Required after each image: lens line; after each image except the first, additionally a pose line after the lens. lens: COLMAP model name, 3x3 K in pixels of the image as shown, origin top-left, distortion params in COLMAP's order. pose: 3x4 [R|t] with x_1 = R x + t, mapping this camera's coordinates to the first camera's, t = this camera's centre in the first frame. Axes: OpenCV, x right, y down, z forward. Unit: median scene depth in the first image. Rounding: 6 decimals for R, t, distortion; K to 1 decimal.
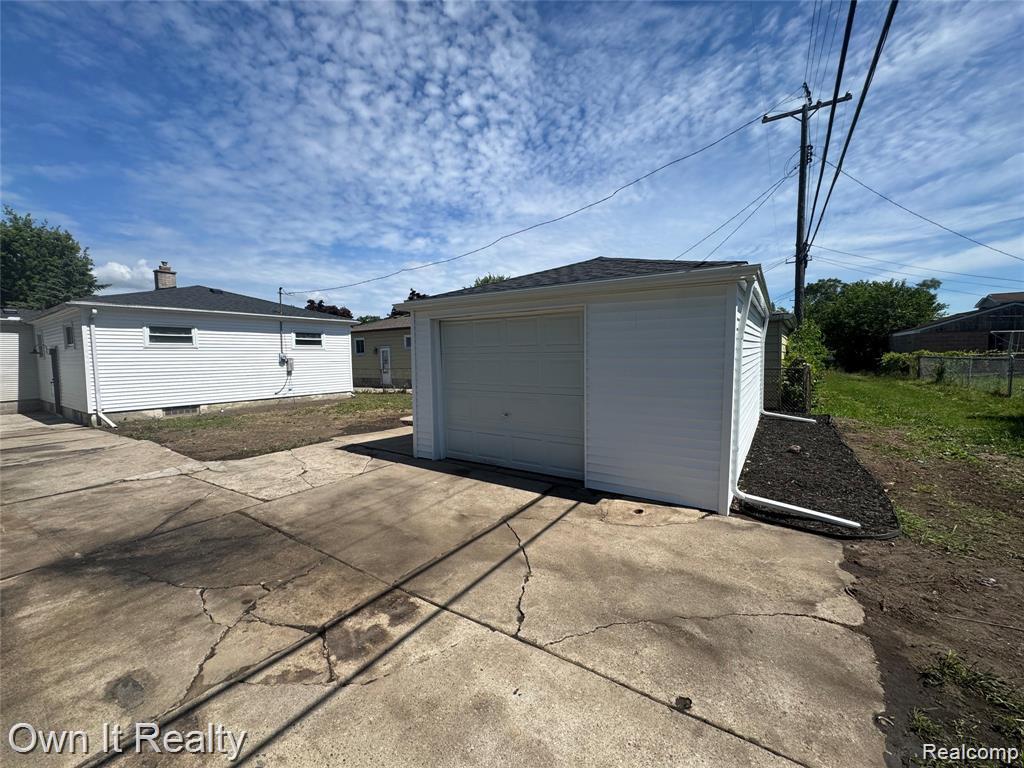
lens RADIAL K [[407.0, 0, 514.0], [0, 407.0, 376.9], [0, 0, 1]] dist [-0.005528, 0.000046]
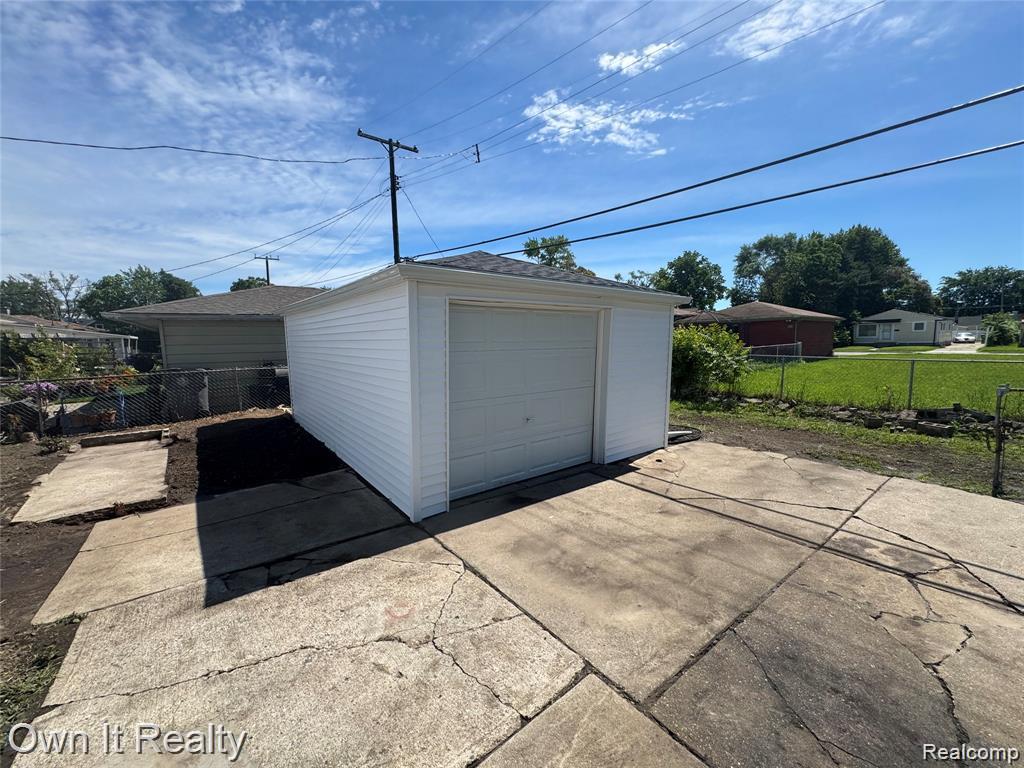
lens RADIAL K [[407.0, 0, 507.4], [0, 407.0, 379.2], [0, 0, 1]] dist [-0.005528, 0.000046]
pose [[0.327612, -0.079299, 0.941479, -1.000839], [0.060913, 0.996171, 0.062709, -0.061296], [-0.942847, 0.036804, 0.331188, 0.870224]]
